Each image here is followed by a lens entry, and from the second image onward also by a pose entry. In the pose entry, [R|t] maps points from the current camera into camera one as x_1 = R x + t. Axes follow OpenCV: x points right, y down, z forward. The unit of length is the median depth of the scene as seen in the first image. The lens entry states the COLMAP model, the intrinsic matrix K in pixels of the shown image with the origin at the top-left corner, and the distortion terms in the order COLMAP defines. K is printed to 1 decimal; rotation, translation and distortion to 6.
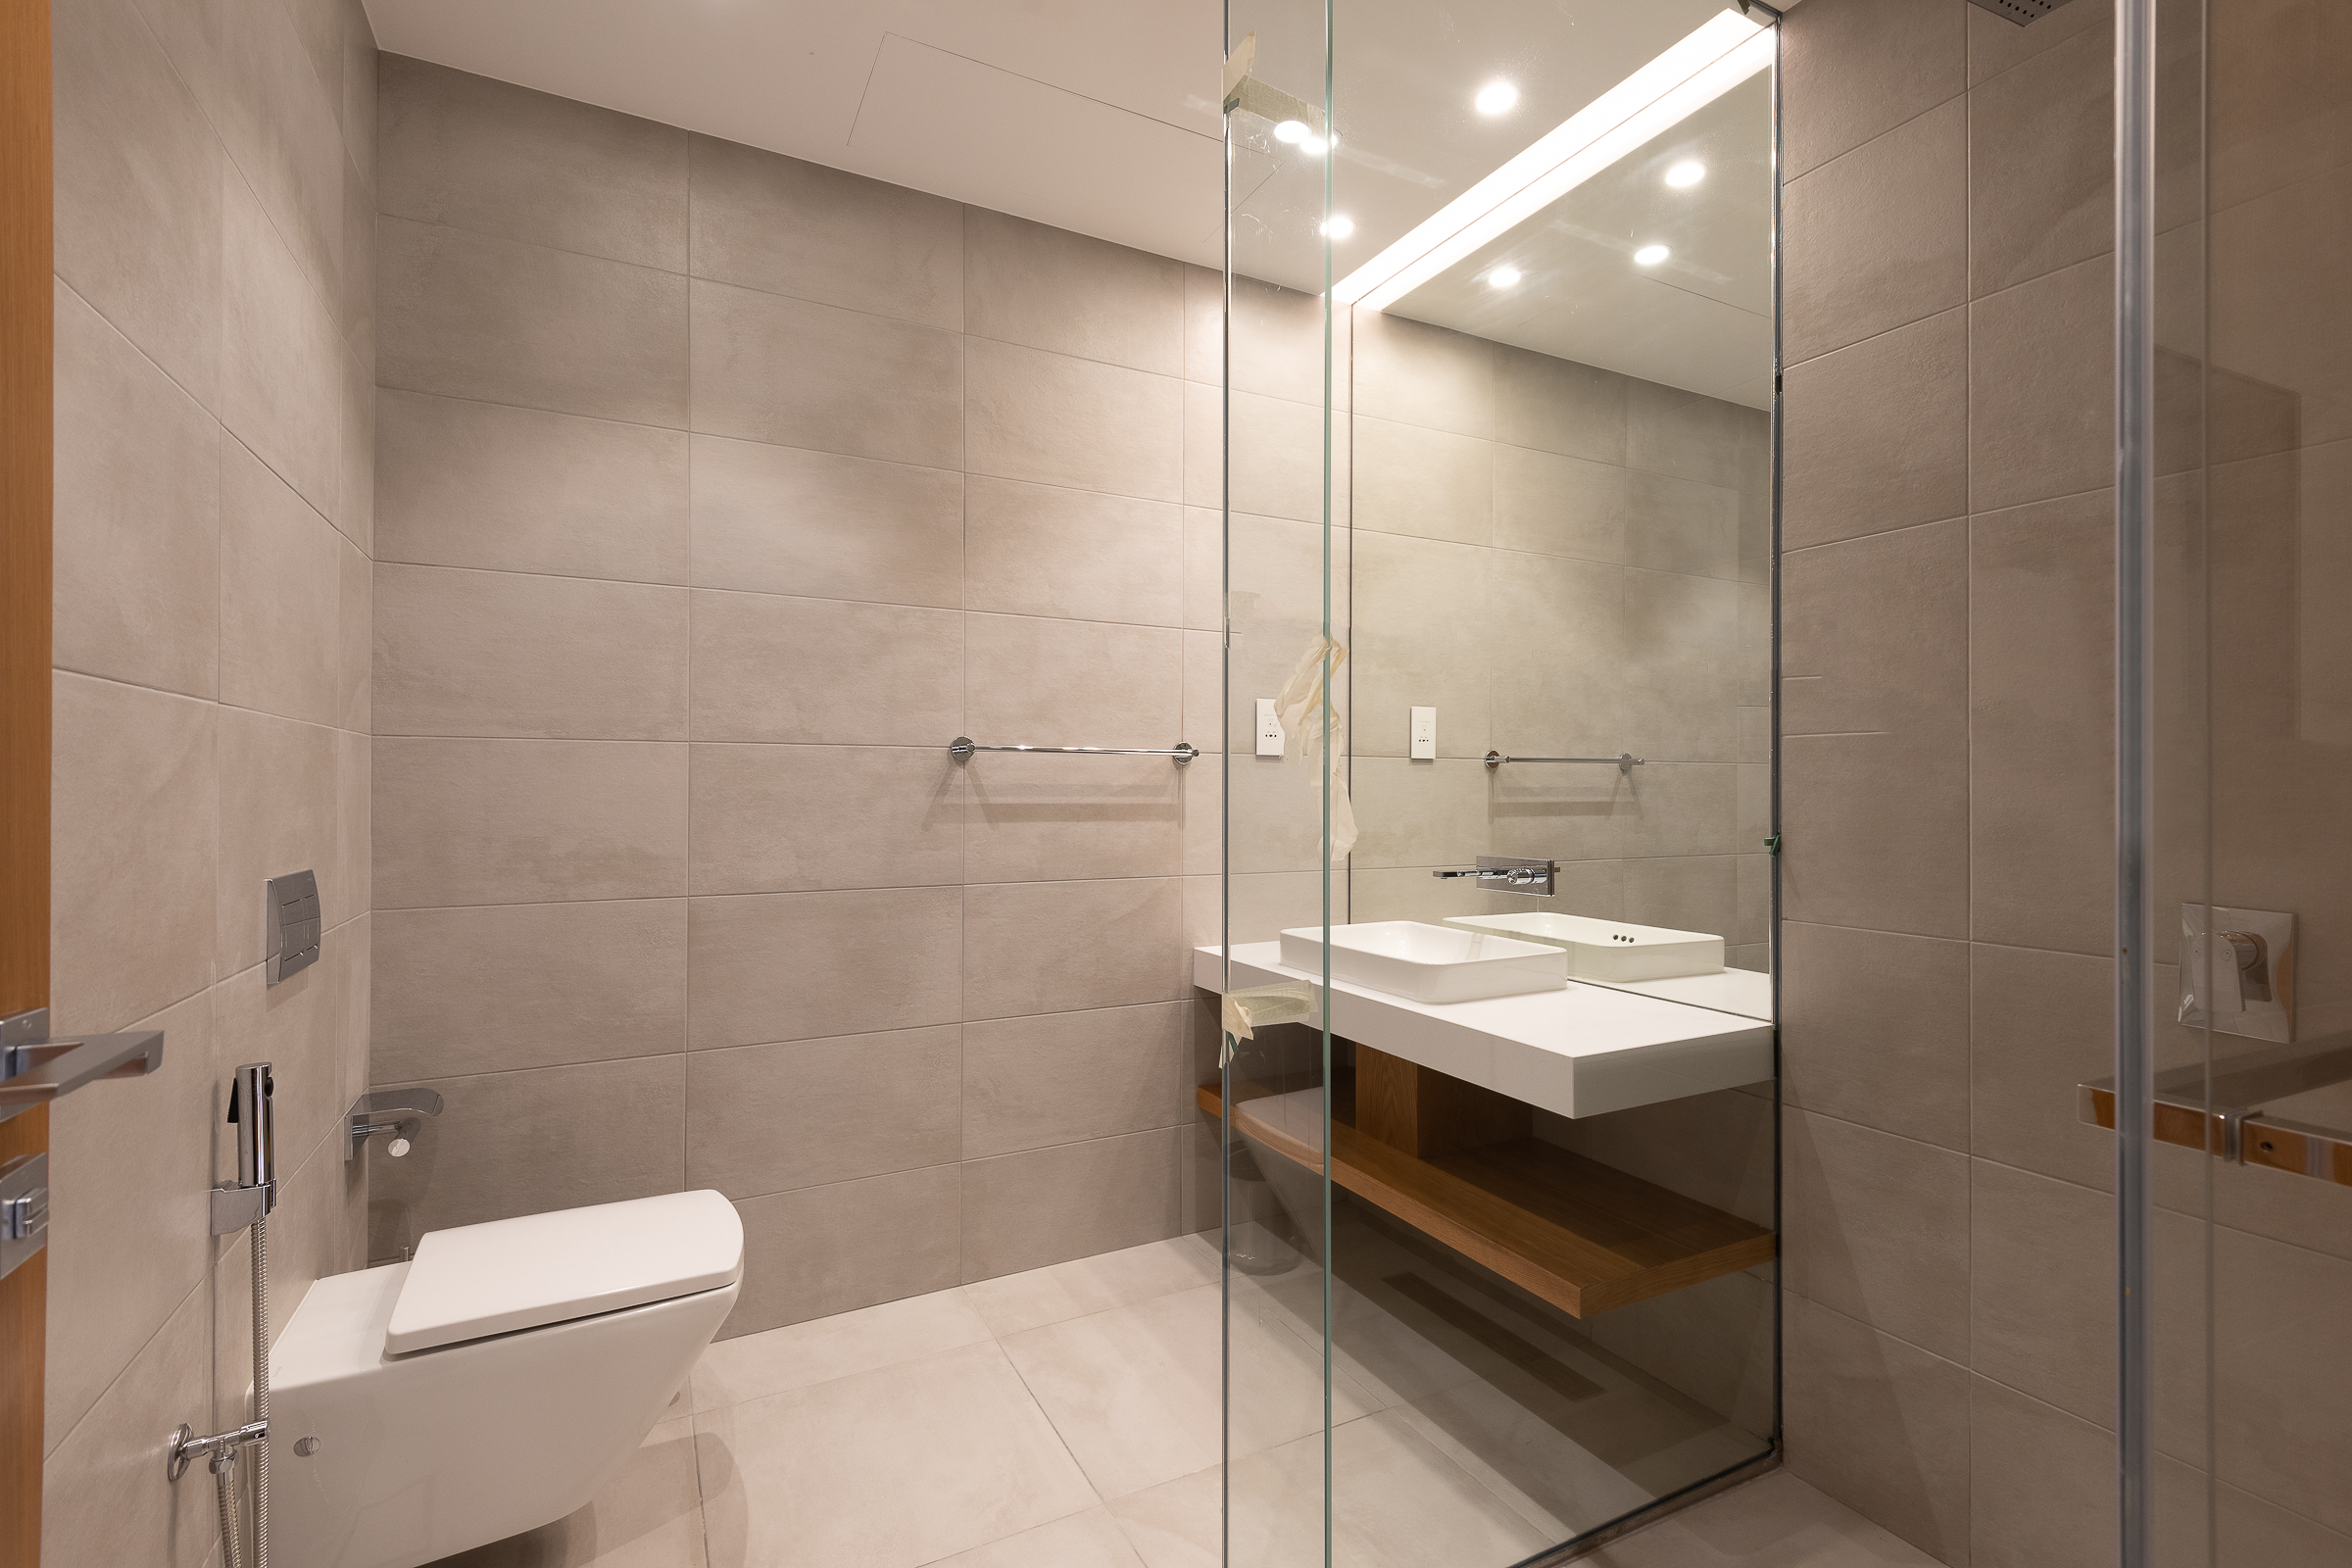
lens RADIAL K [[1051.8, 0, 1184.2], [0, 1051.8, 785.6], [0, 0, 1]] dist [0.042893, -0.027694]
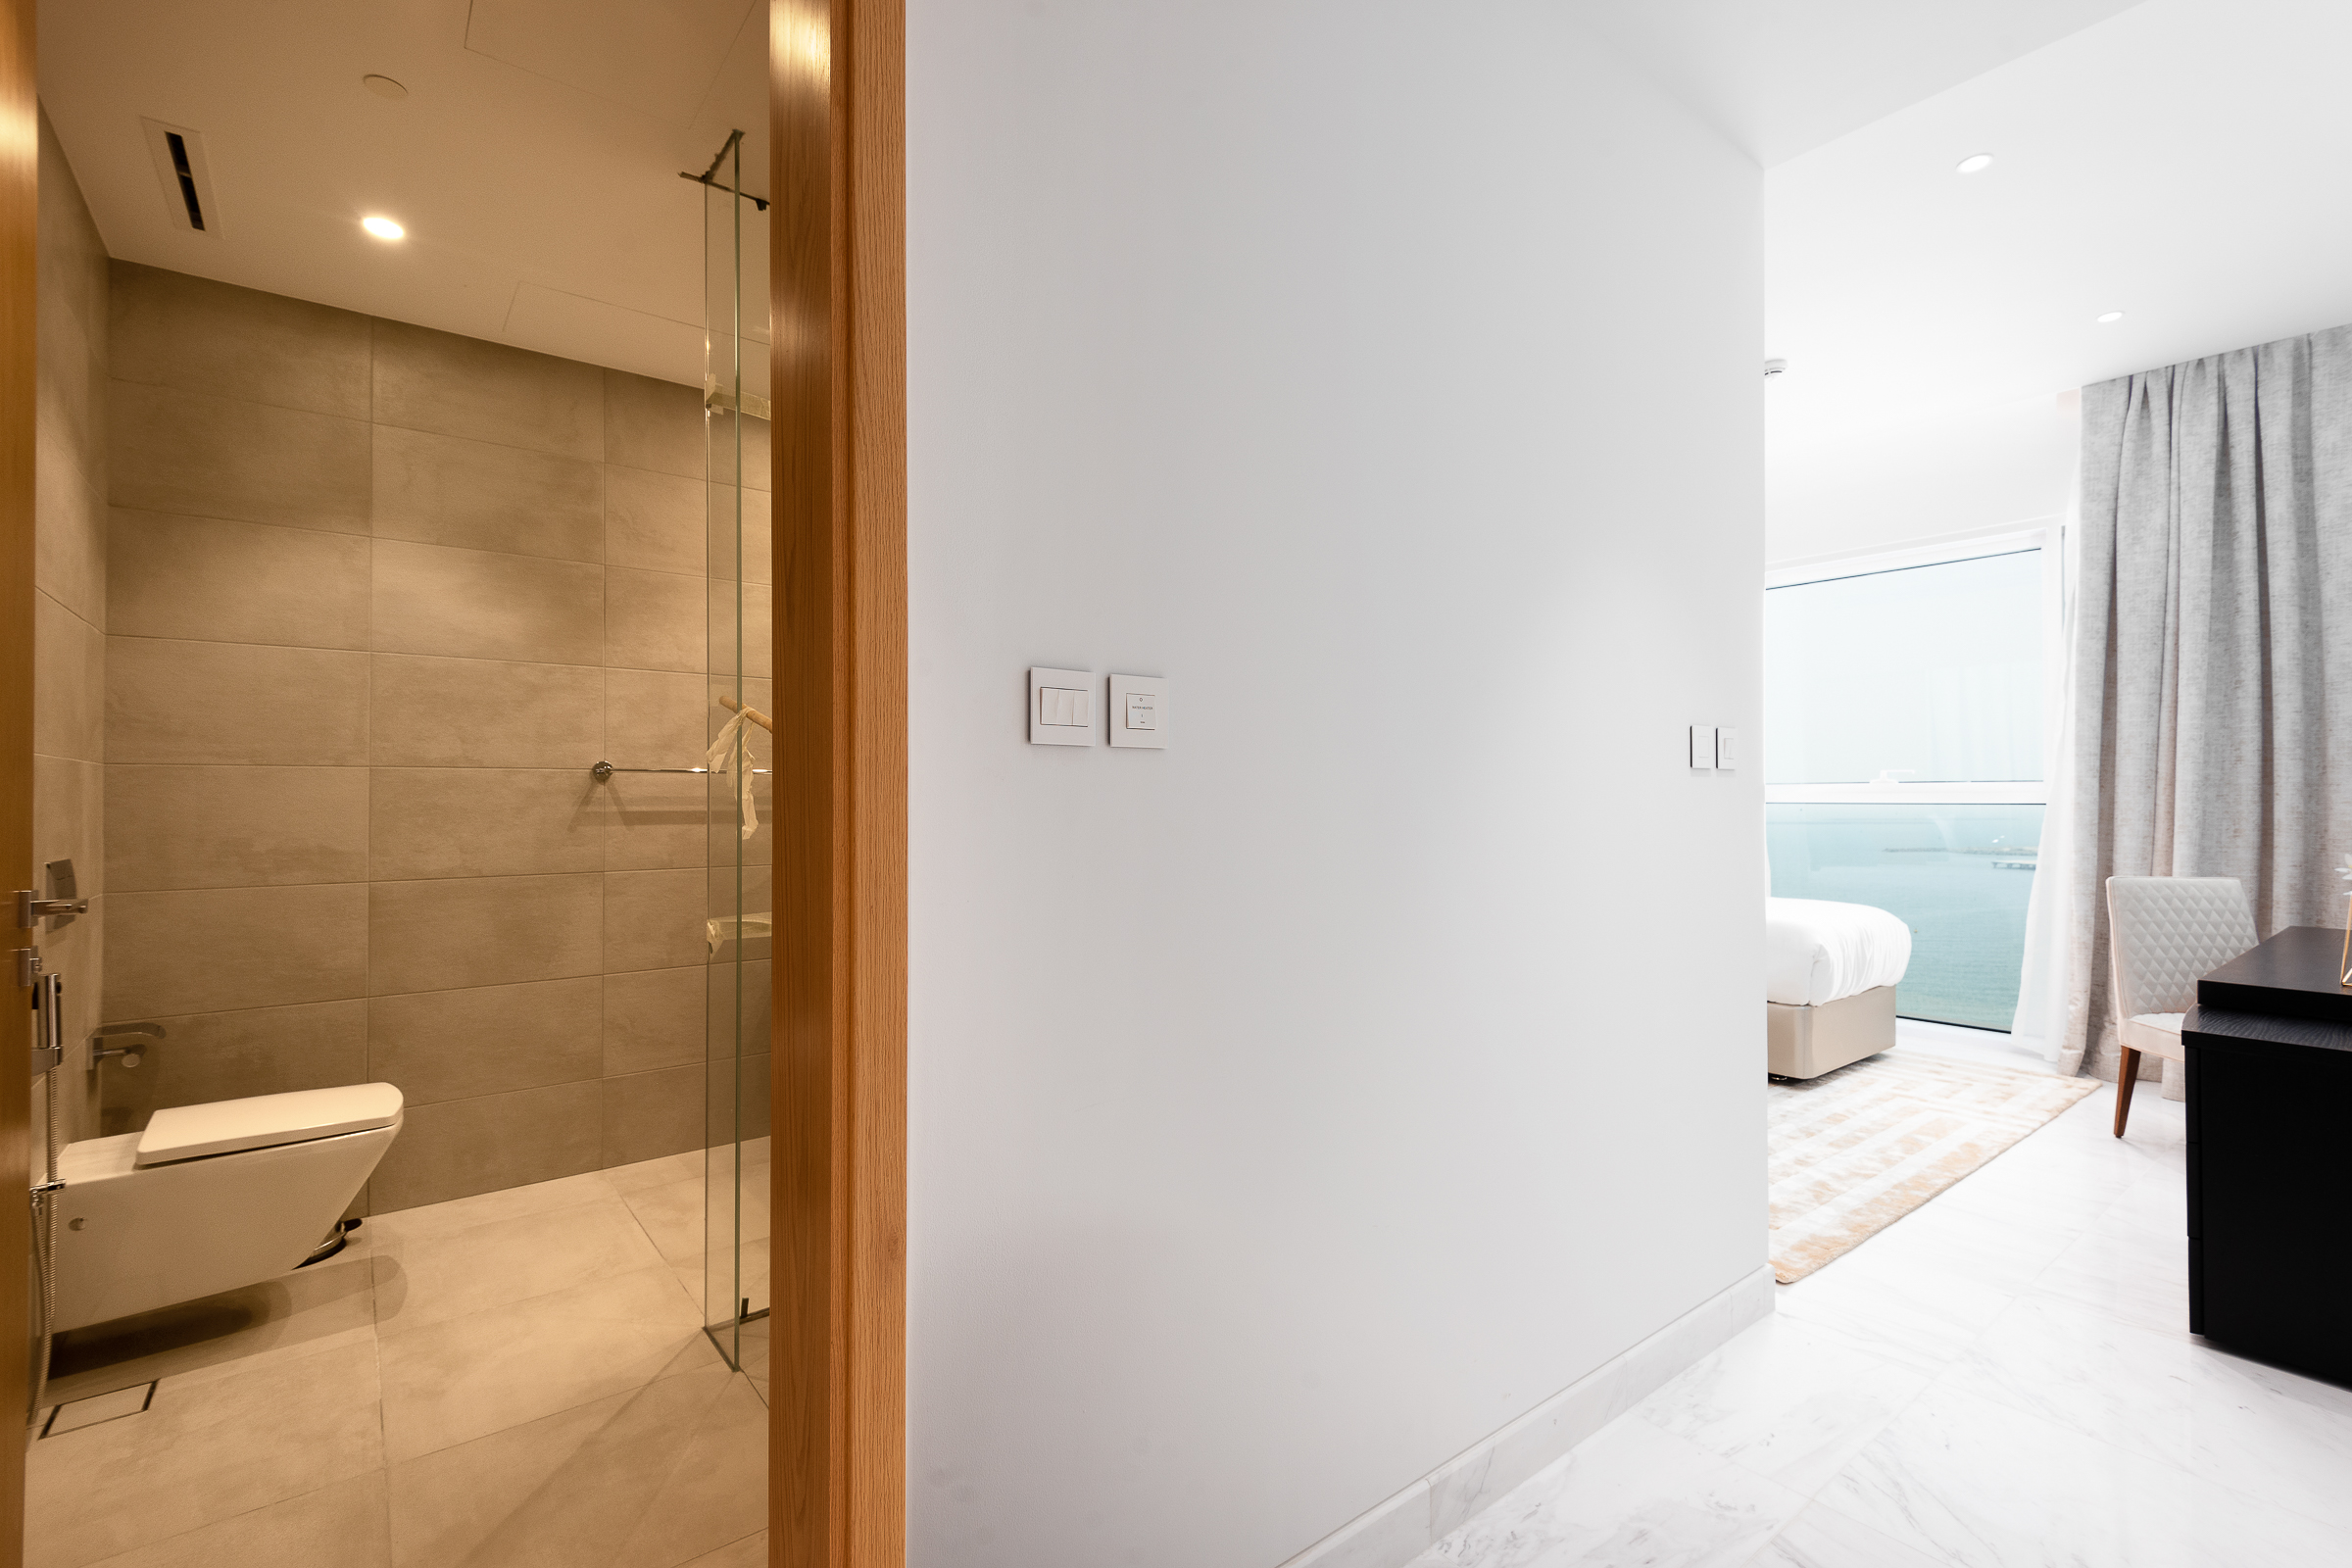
lens RADIAL K [[1045.9, 0, 1184.5], [0, 1045.9, 786.8], [0, 0, 1]] dist [0.006216, -0.004260]
pose [[0.981202, -0.003049, 0.192958, 0.286601], [0.004298, 0.999972, -0.006057, -0.003293], [-0.192934, 0.006773, 0.981188, -0.496882]]
